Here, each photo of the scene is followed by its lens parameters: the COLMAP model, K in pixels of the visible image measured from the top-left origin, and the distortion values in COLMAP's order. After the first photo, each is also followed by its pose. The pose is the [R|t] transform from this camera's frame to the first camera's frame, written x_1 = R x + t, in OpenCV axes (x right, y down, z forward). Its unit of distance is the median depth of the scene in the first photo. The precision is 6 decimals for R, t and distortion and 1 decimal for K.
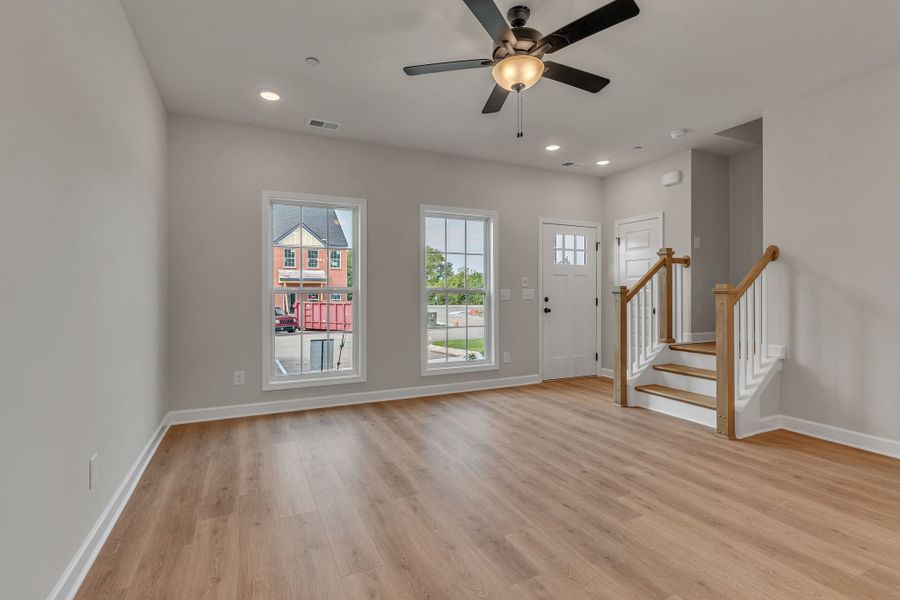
lens RADIAL K [[427.3, 0, 450.0], [0, 427.3, 300.0], [0, 0, 1]] dist [0.002338, 0.000337]
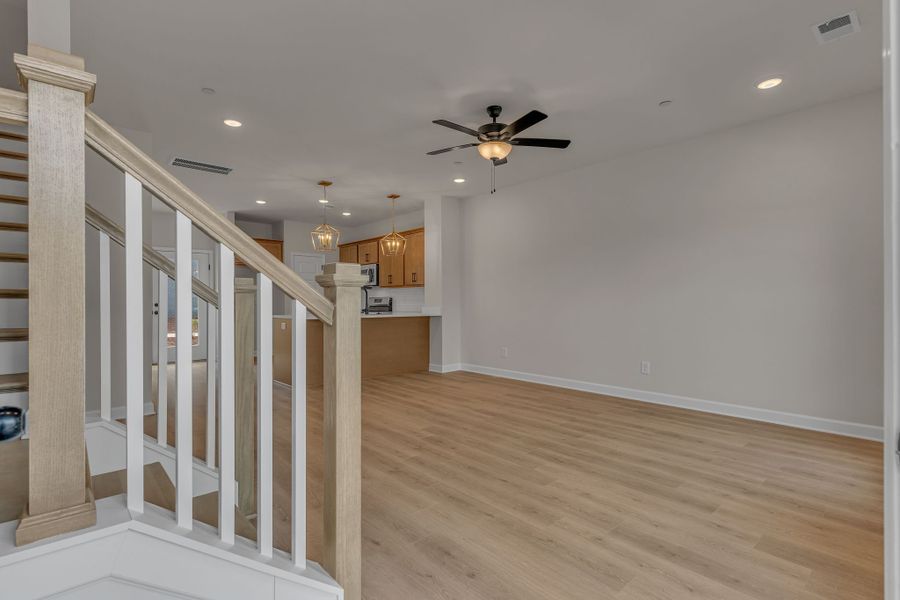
lens RADIAL K [[427.3, 0, 450.0], [0, 427.3, 300.0], [0, 0, 1]] dist [0.002338, 0.000337]
pose [[-0.959180, 0.004803, -0.282755, 0.642952], [0.001436, 0.999926, 0.012113, -0.014248], [0.282792, 0.011213, -0.959116, 2.082497]]
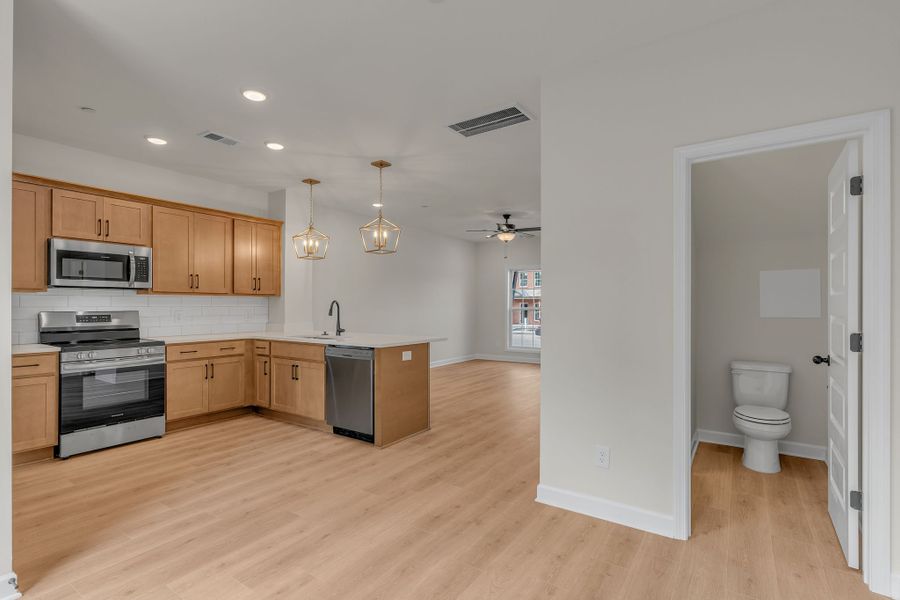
lens RADIAL K [[432.5, 0, 450.0], [0, 432.5, 300.0], [0, 0, 1]] dist [0.000375, 0.000747]
pose [[0.511250, -0.008808, -0.859387, 2.170868], [-0.015181, 0.999699, -0.019277, -0.027904], [0.859298, 0.022902, 0.510962, -0.735174]]
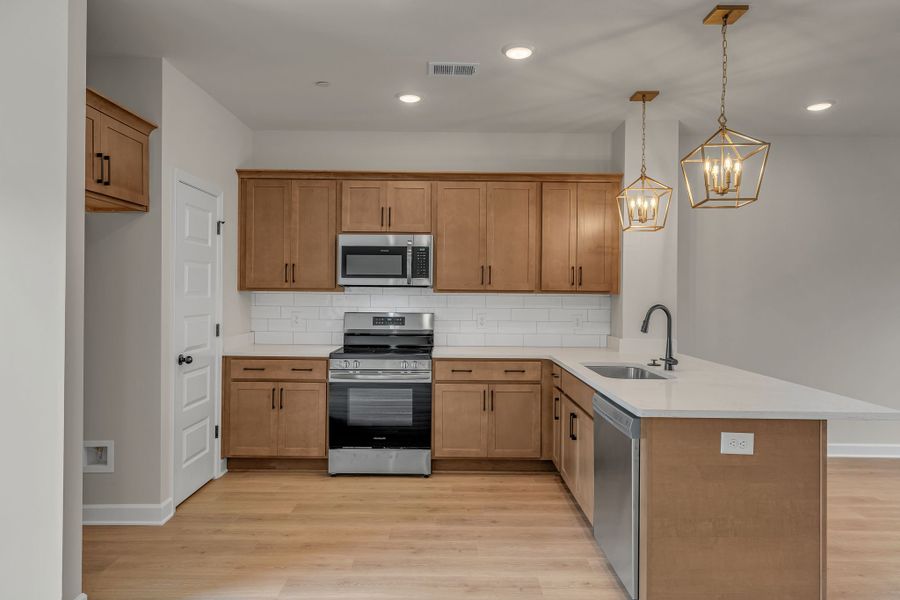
lens RADIAL K [[565.5, 0, 447.4], [0, 565.5, 291.5], [0, 0, 1]] dist [-0.001150, 0.000239]
pose [[-0.424658, -0.004119, -0.905344, 1.740655], [-0.023192, 0.999711, 0.006331, -0.078128], [0.905057, 0.023685, -0.424631, -0.141994]]
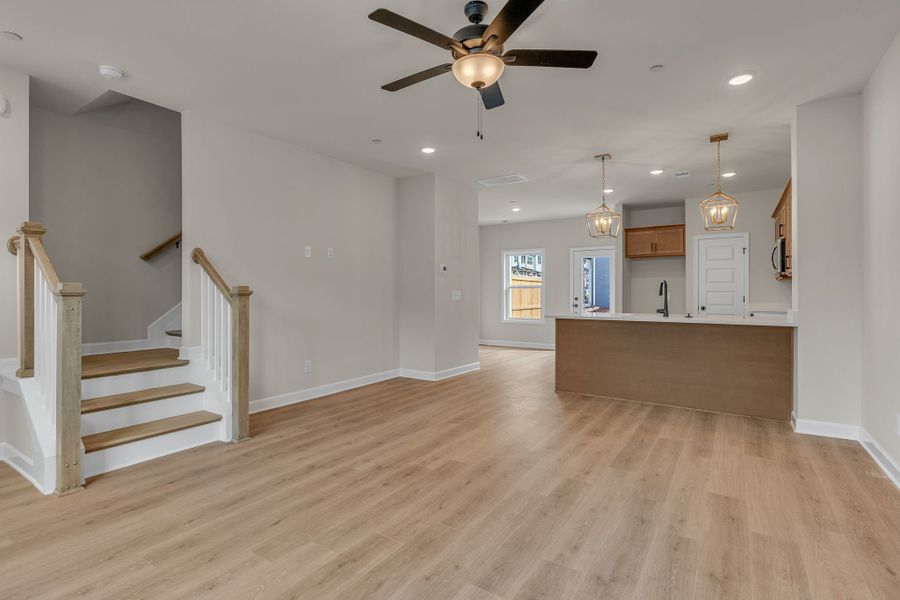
lens RADIAL K [[435.3, 0, 449.7], [0, 435.3, 290.2], [0, 0, 1]] dist [0.000990, 0.000234]
pose [[-0.521716, 0.009775, 0.853063, -0.568246], [0.013598, 0.999903, -0.003142, -0.017957], [-0.853011, 0.009961, -0.521799, 1.359873]]
